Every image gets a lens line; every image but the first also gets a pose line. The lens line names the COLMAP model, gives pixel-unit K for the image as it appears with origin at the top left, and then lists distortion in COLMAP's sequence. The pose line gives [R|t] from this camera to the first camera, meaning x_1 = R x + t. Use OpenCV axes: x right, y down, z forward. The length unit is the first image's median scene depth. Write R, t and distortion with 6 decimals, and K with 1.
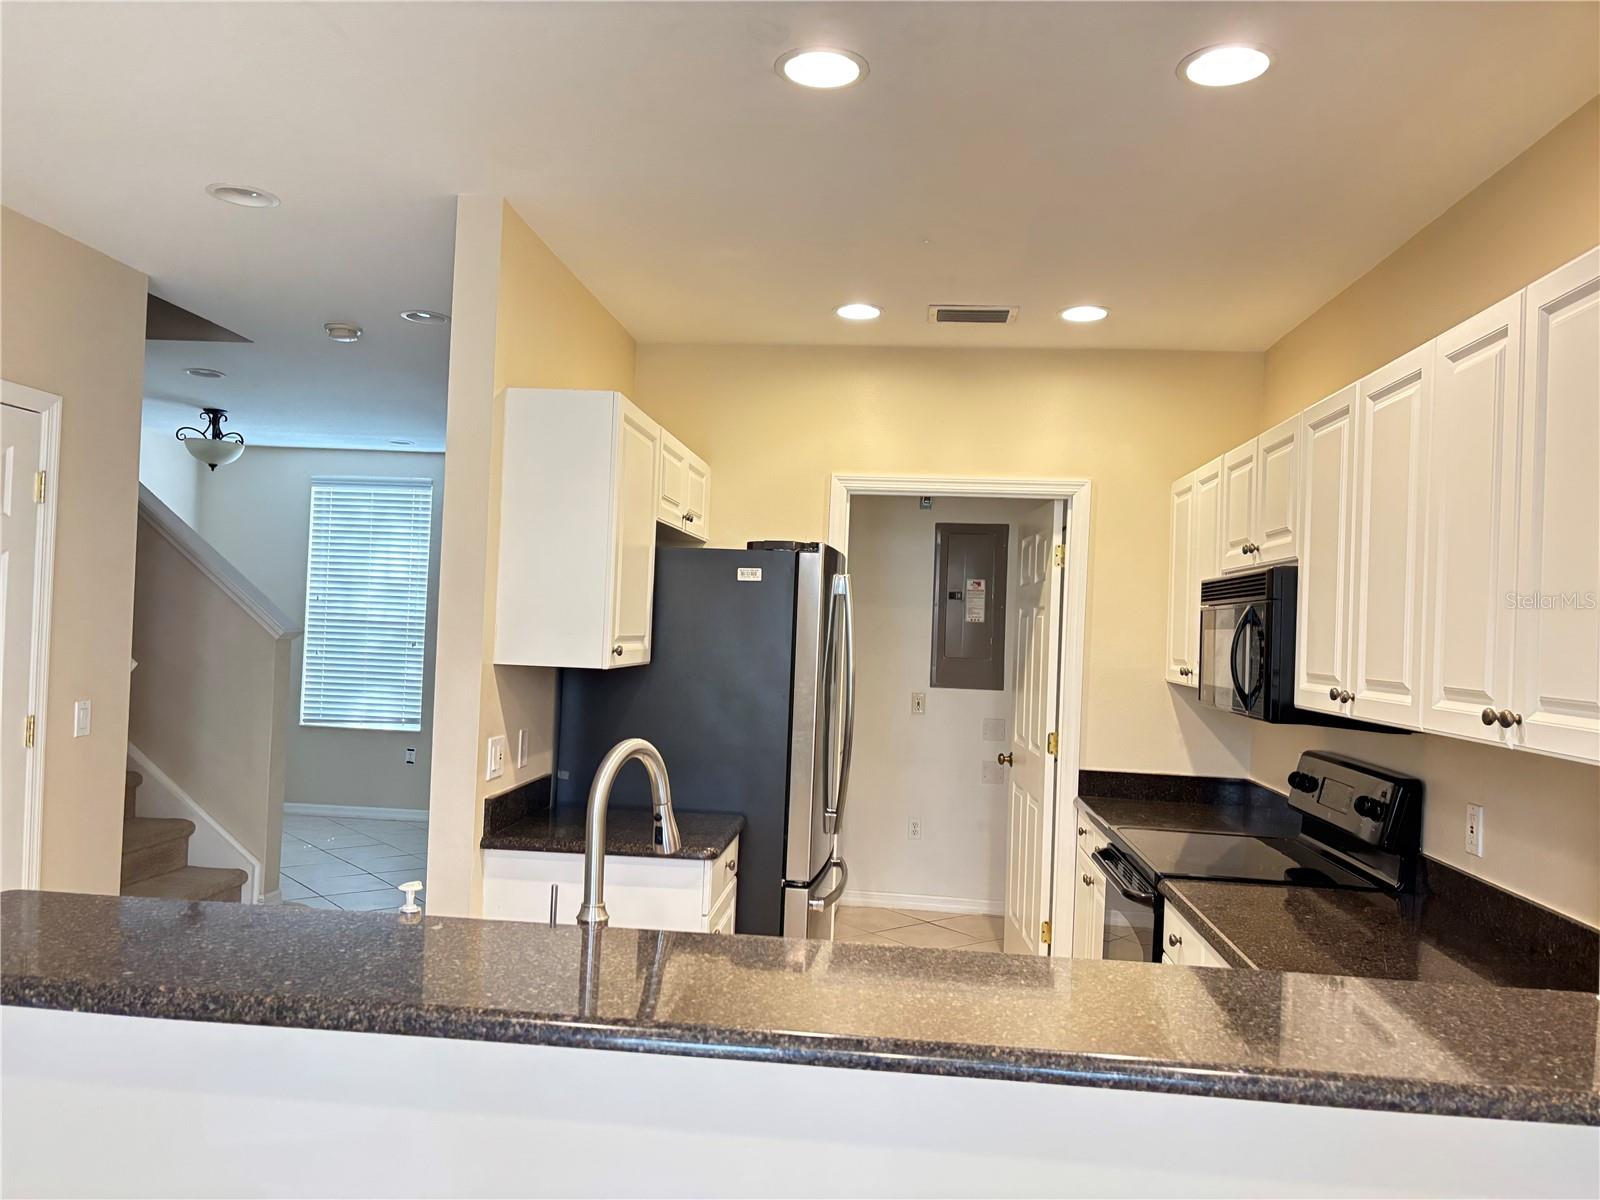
lens RADIAL K [[1199.1, 0, 802.0], [0, 1199.1, 610.0], [0, 0, 1]] dist [0.065548, -0.087564]
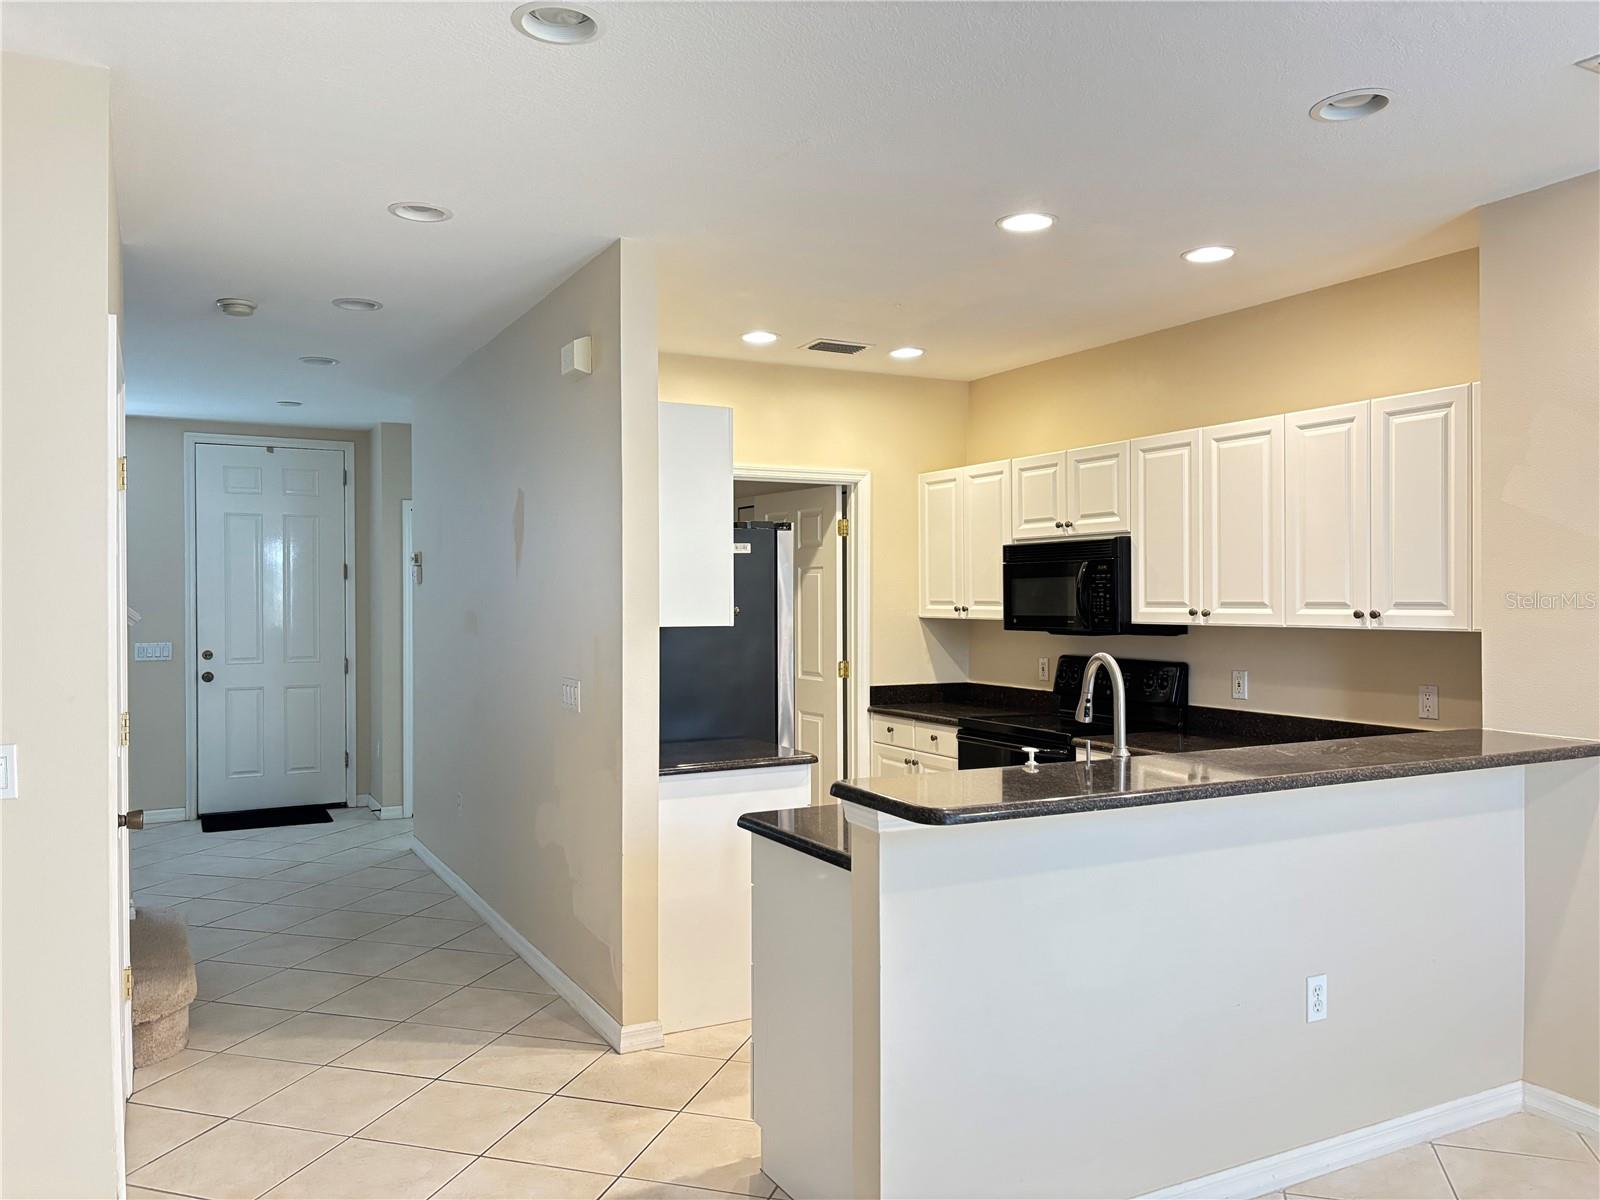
lens RADIAL K [[1199.1, 0, 802.0], [0, 1199.1, 610.0], [0, 0, 1]] dist [0.065548, -0.087564]
pose [[0.838173, -0.052635, 0.542859, -0.679883], [0.031362, 0.998337, 0.048376, -0.023826], [-0.544502, -0.023522, 0.838430, -0.094167]]
